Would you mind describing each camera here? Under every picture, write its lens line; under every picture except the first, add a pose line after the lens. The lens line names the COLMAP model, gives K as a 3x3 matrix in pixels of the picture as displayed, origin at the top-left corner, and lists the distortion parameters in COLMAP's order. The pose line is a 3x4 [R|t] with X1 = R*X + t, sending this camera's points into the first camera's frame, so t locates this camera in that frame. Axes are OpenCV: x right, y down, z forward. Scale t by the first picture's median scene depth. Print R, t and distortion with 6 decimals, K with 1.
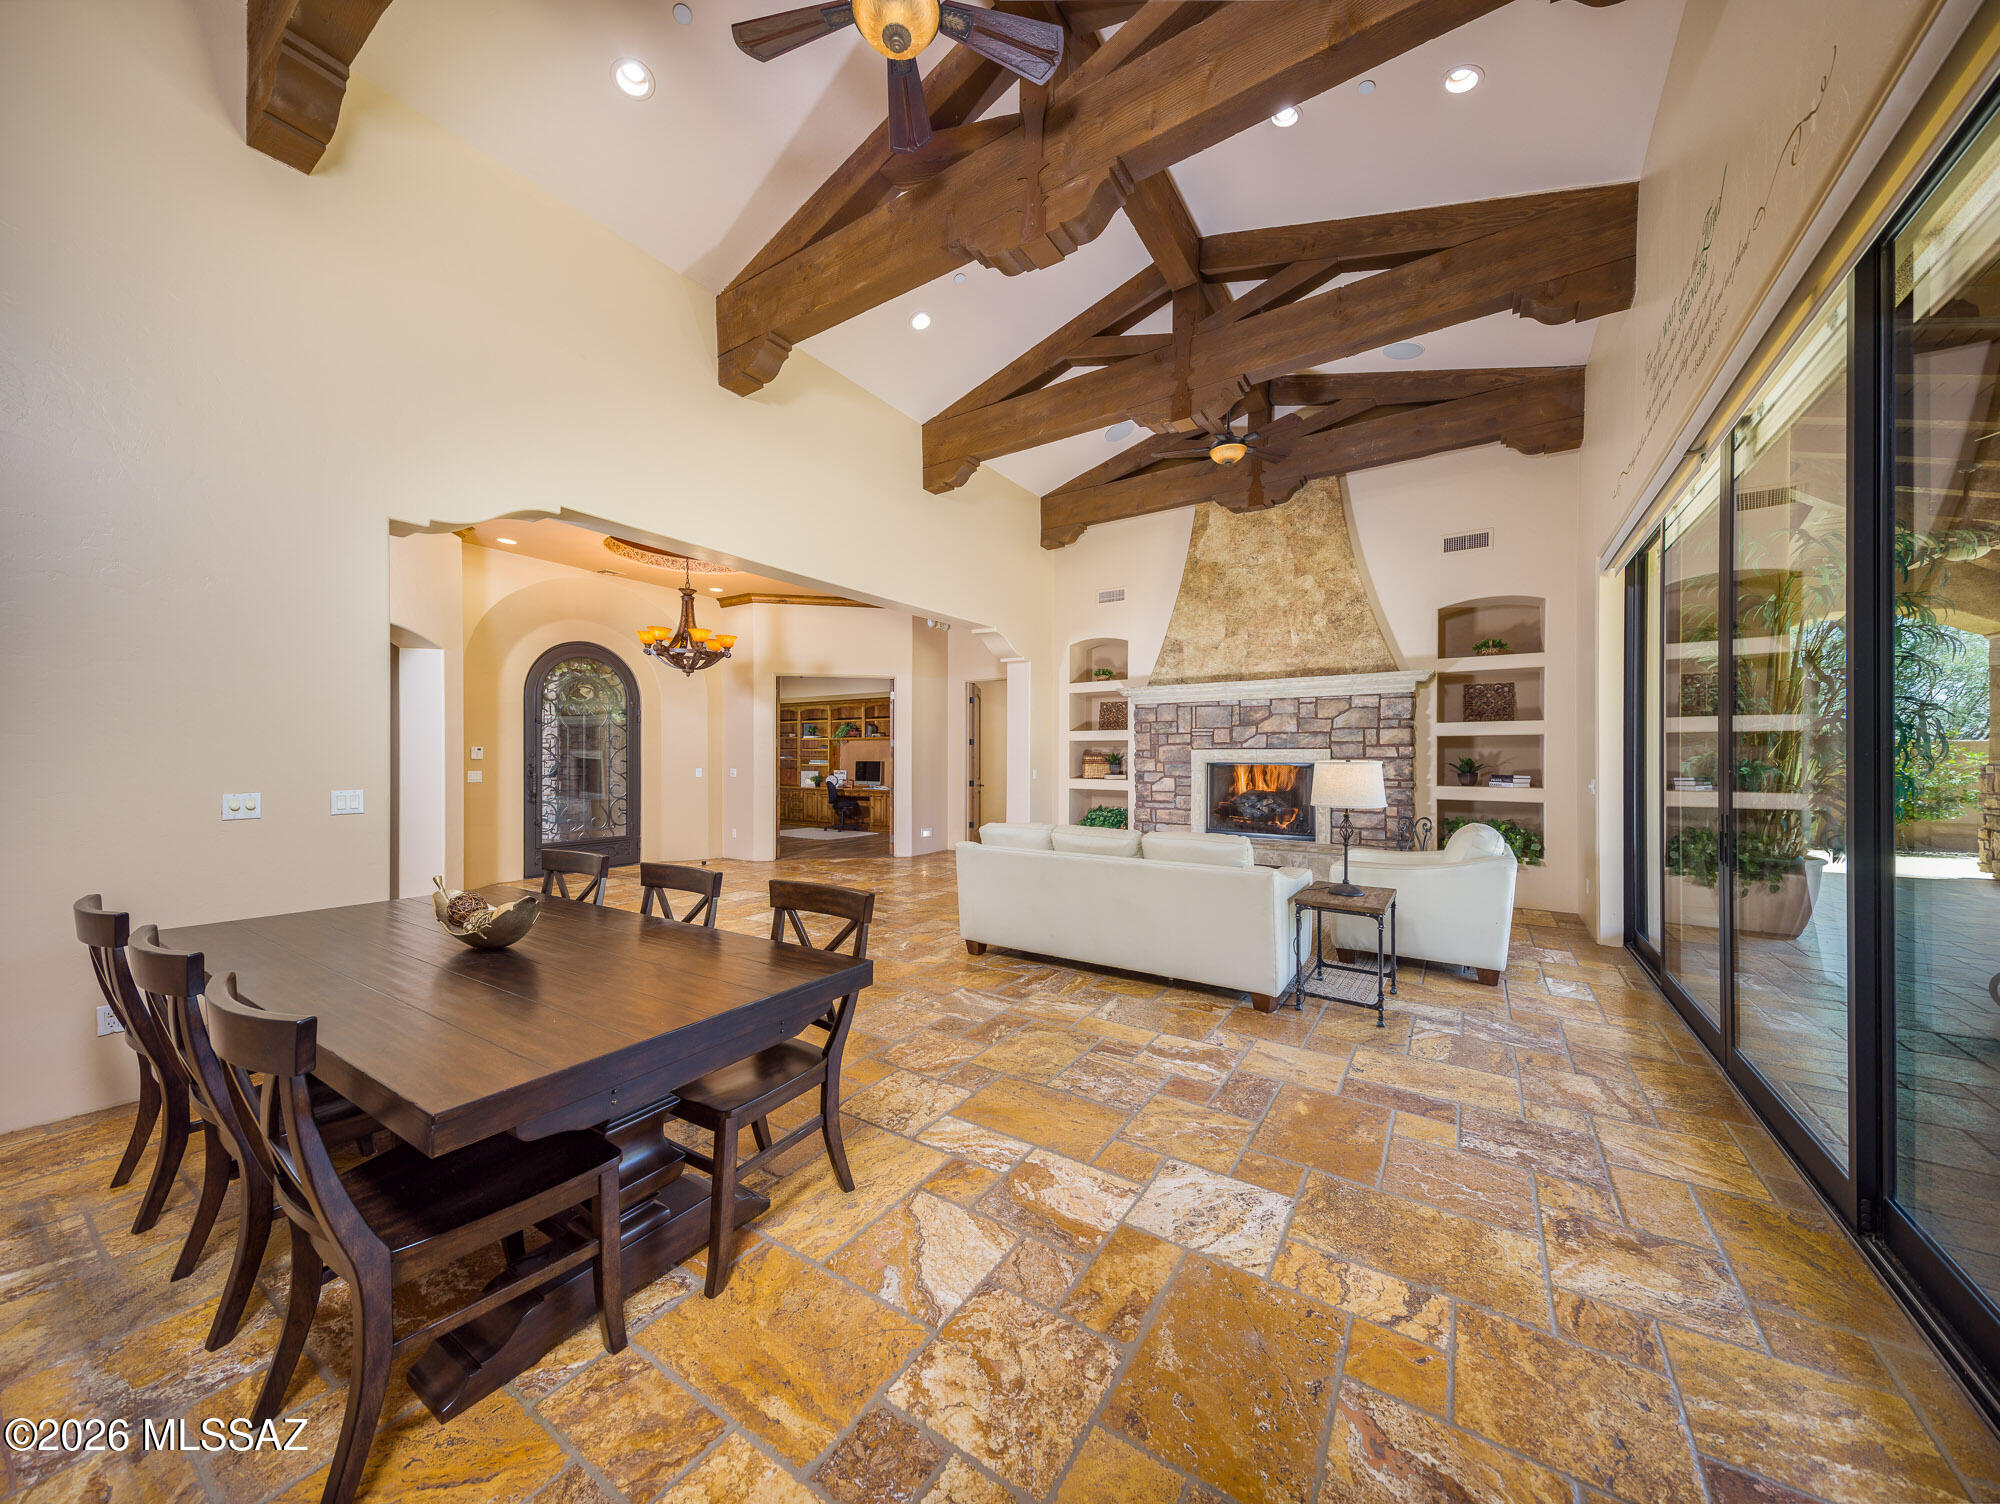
lens RADIAL K [[730.9, 0, 1001.5], [0, 730.9, 755.7], [0, 0, 1]] dist [0.002363, 0.000043]
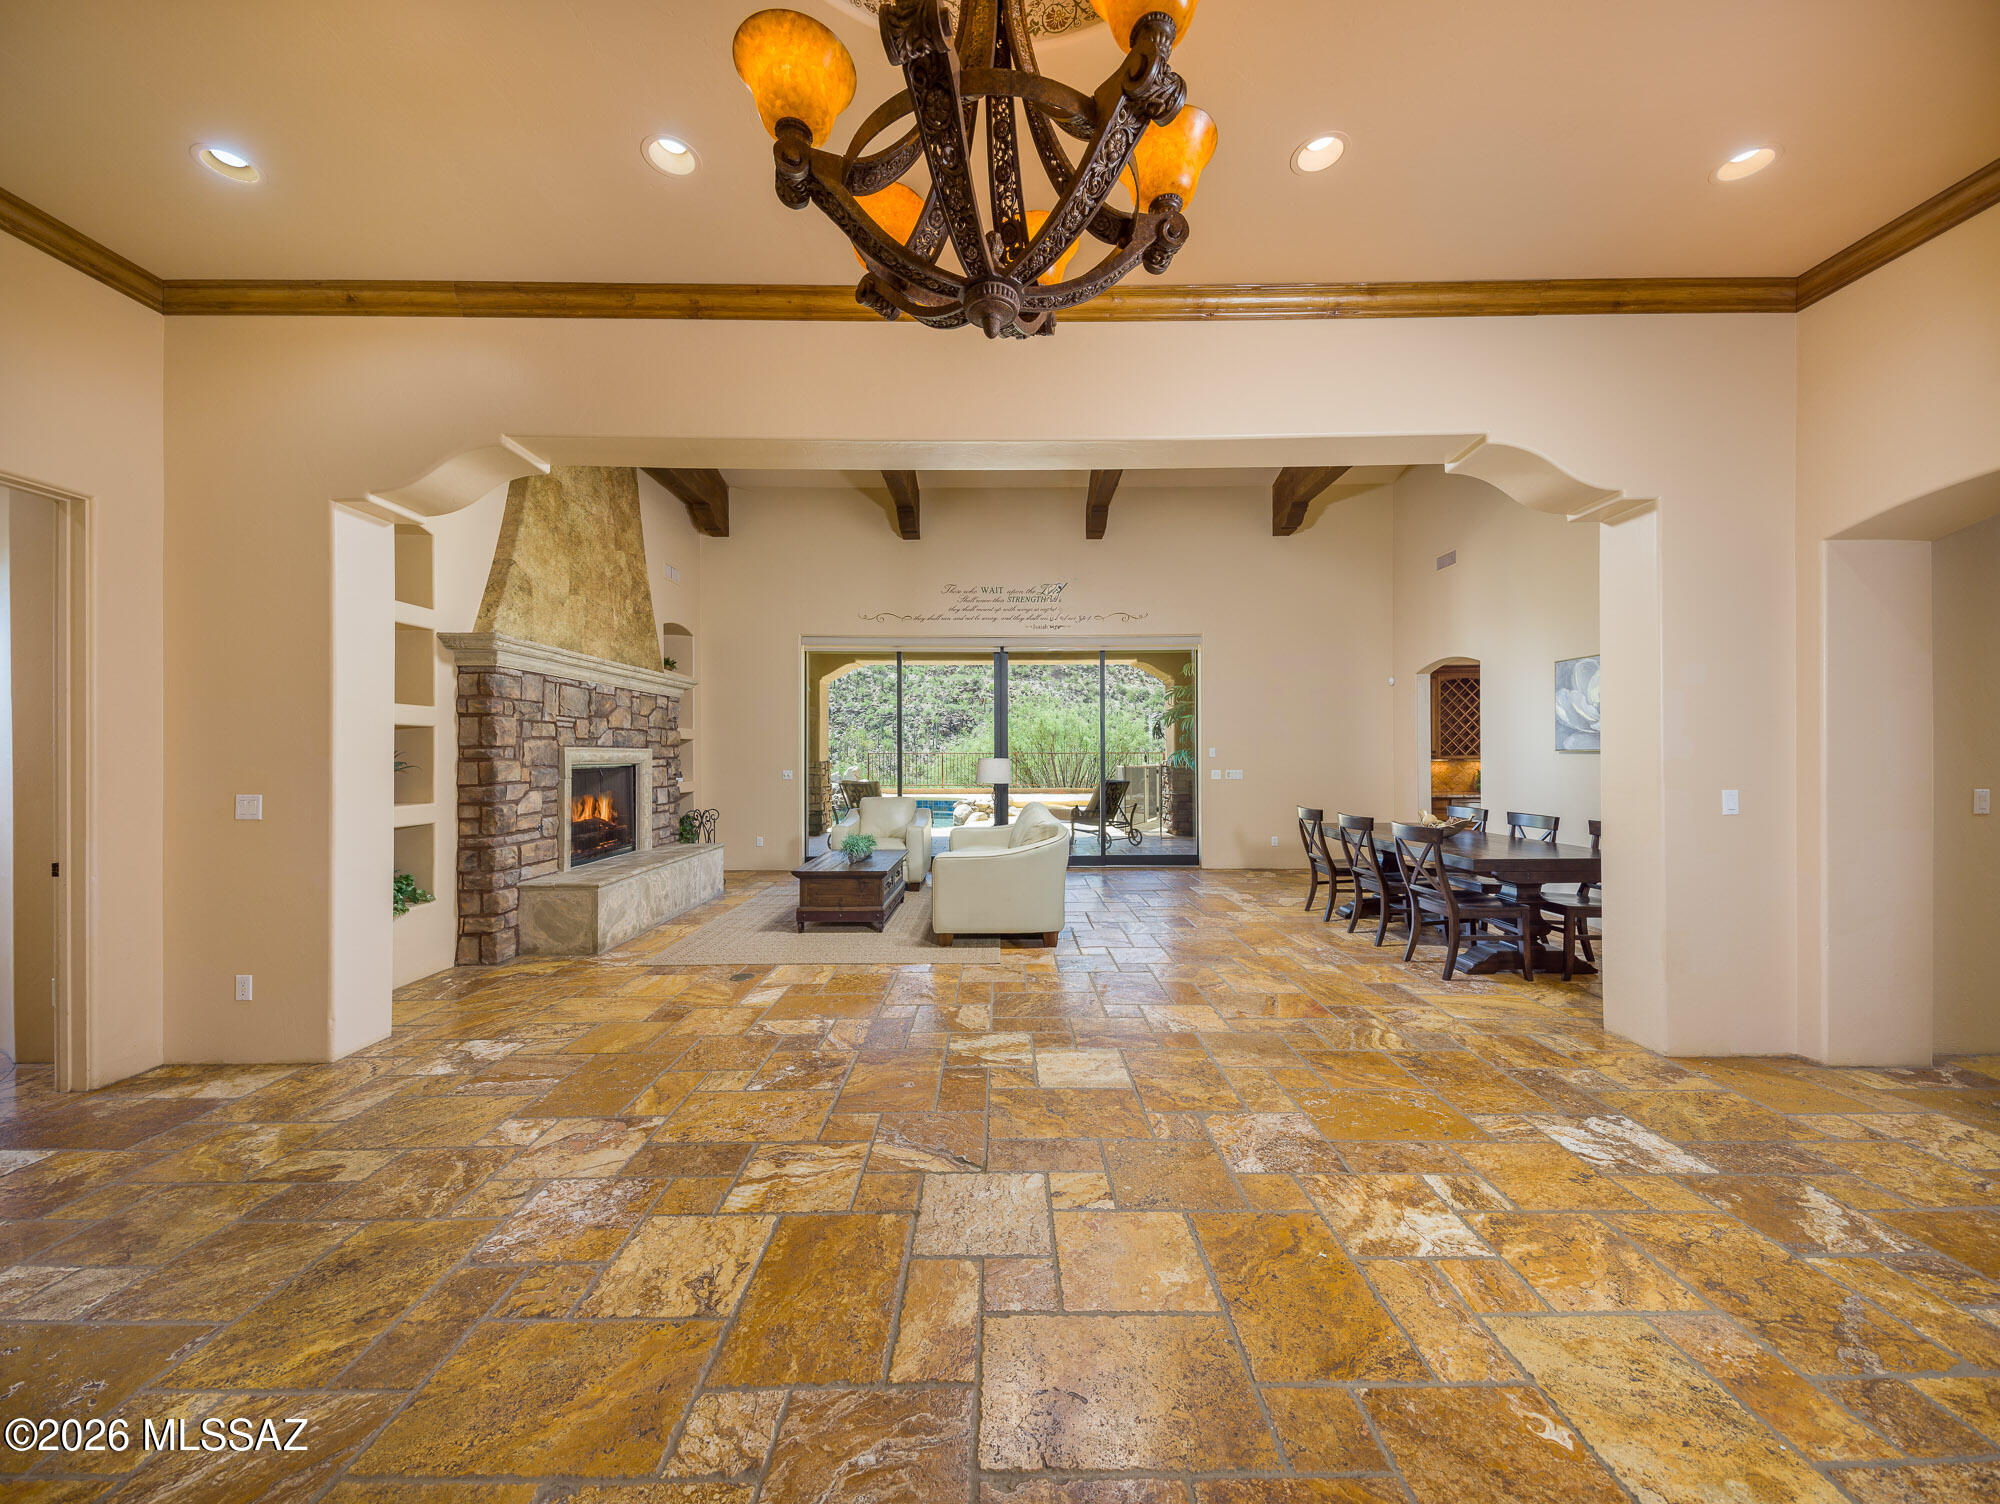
lens RADIAL K [[730.9, 0, 1014.6], [0, 730.9, 752.5], [0, 0, 1]] dist [0.002363, 0.000043]
pose [[-0.551520, 0.003441, 0.834155, -0.332594], [0.003241, 0.999993, -0.001982, -0.000074], [-0.834156, 0.001610, -0.551527, 0.632918]]
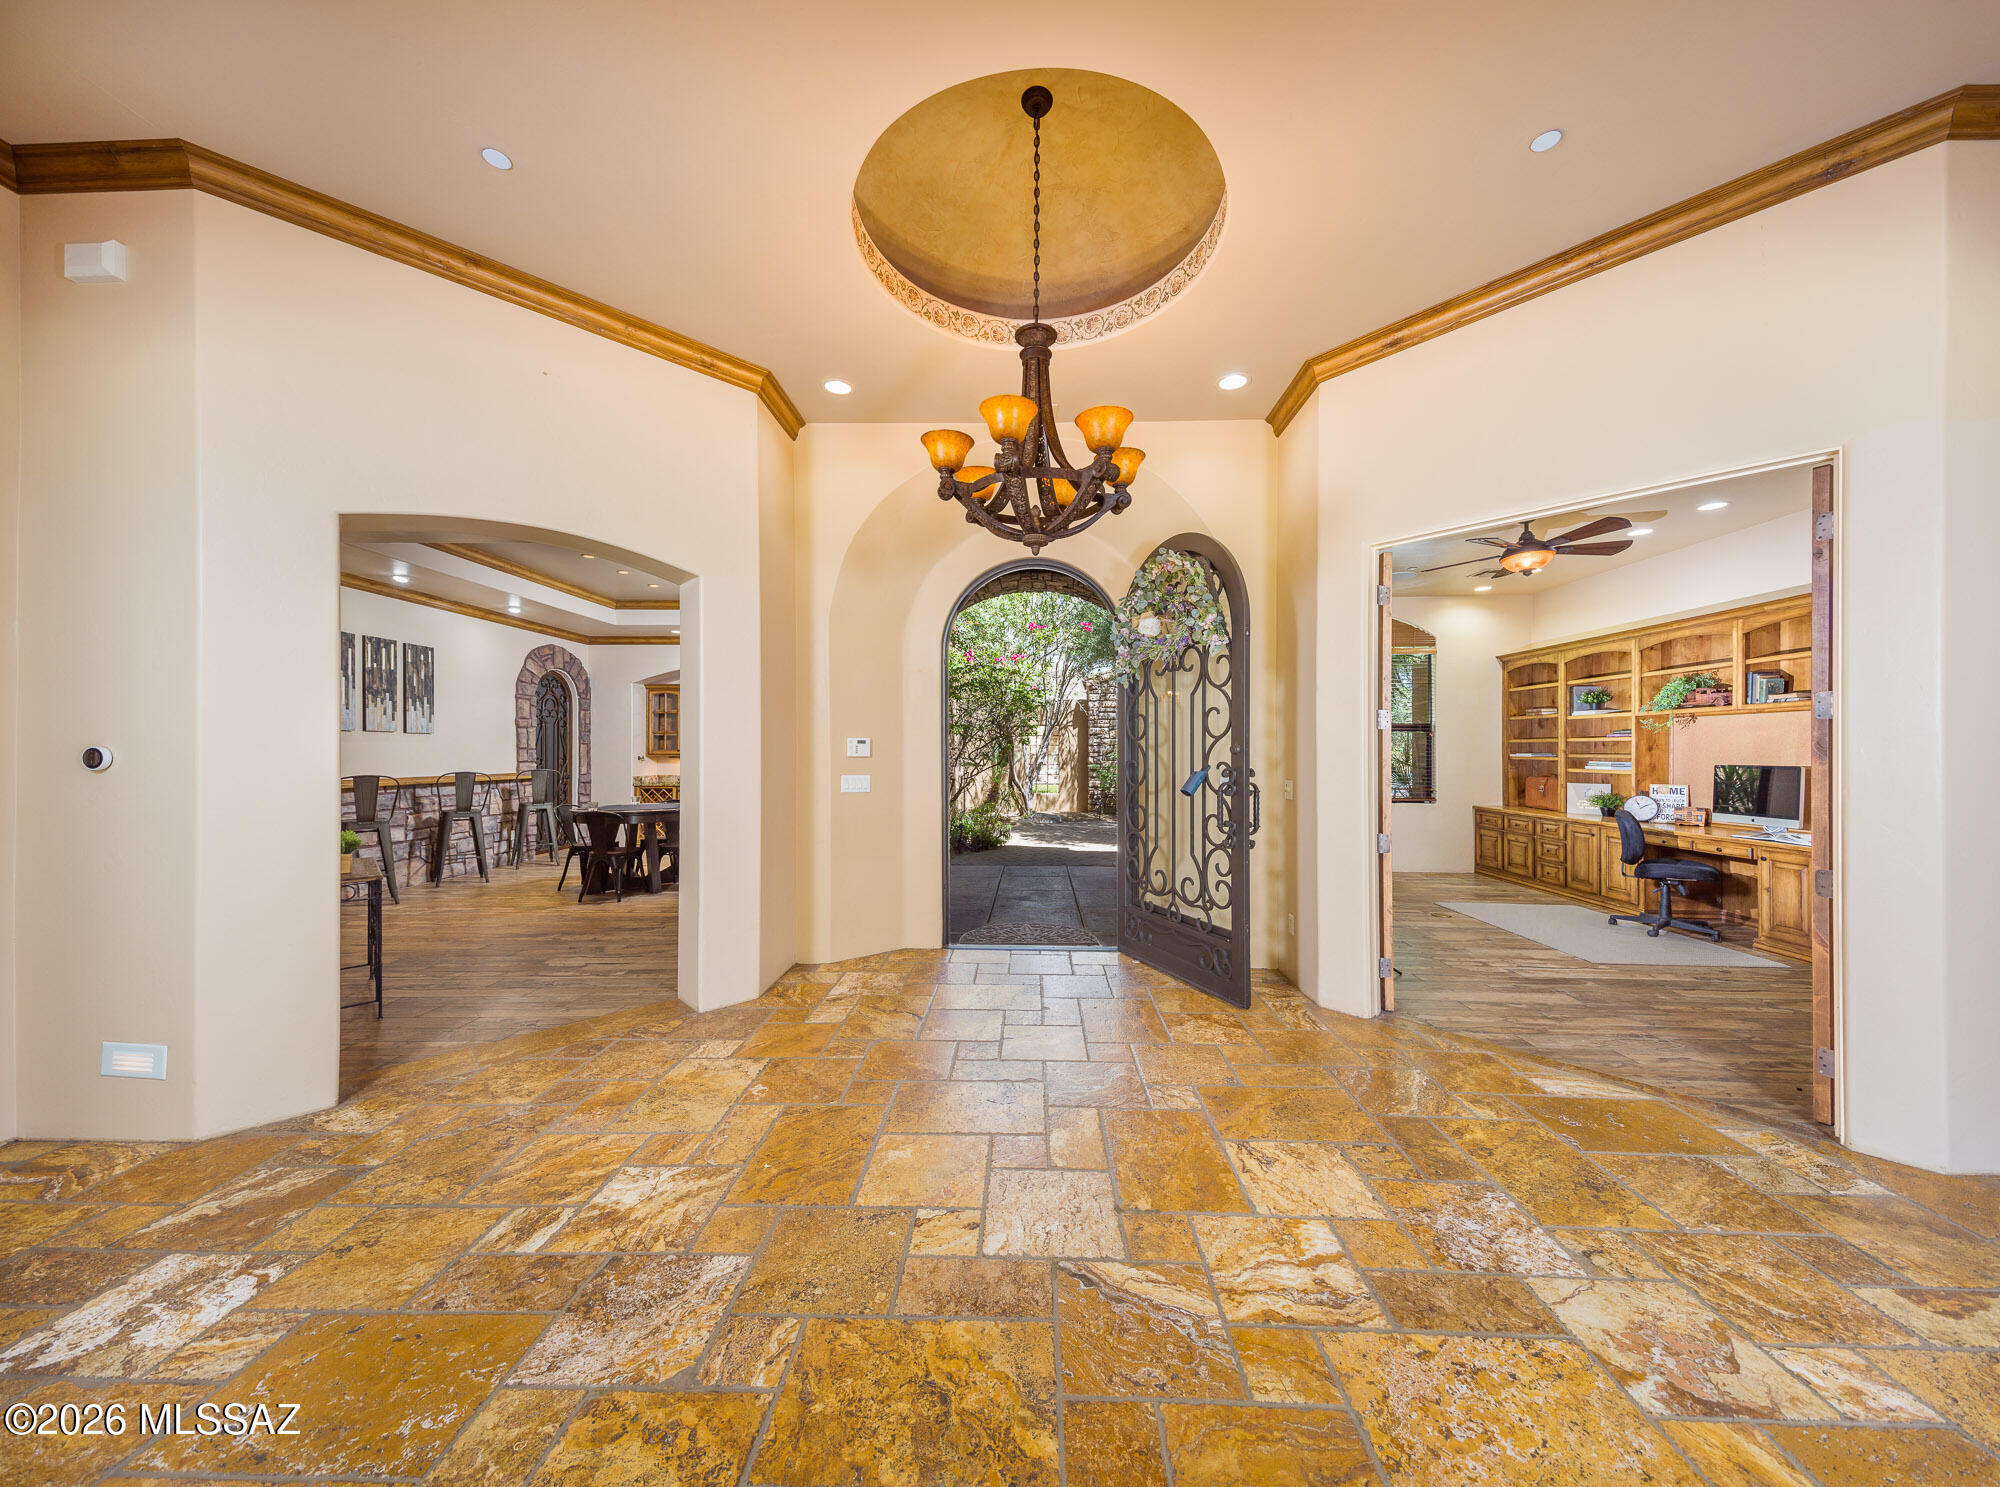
lens RADIAL K [[705.5, 0, 1008.8], [0, 705.5, 754.4], [0, 0, 1]] dist [0.008525, -0.000623]
pose [[0.508374, 0.001109, -0.861136, -0.057686], [0.000339, 0.999999, 0.001488, 0.000704], [0.861137, -0.001049, 0.508373, 0.458335]]
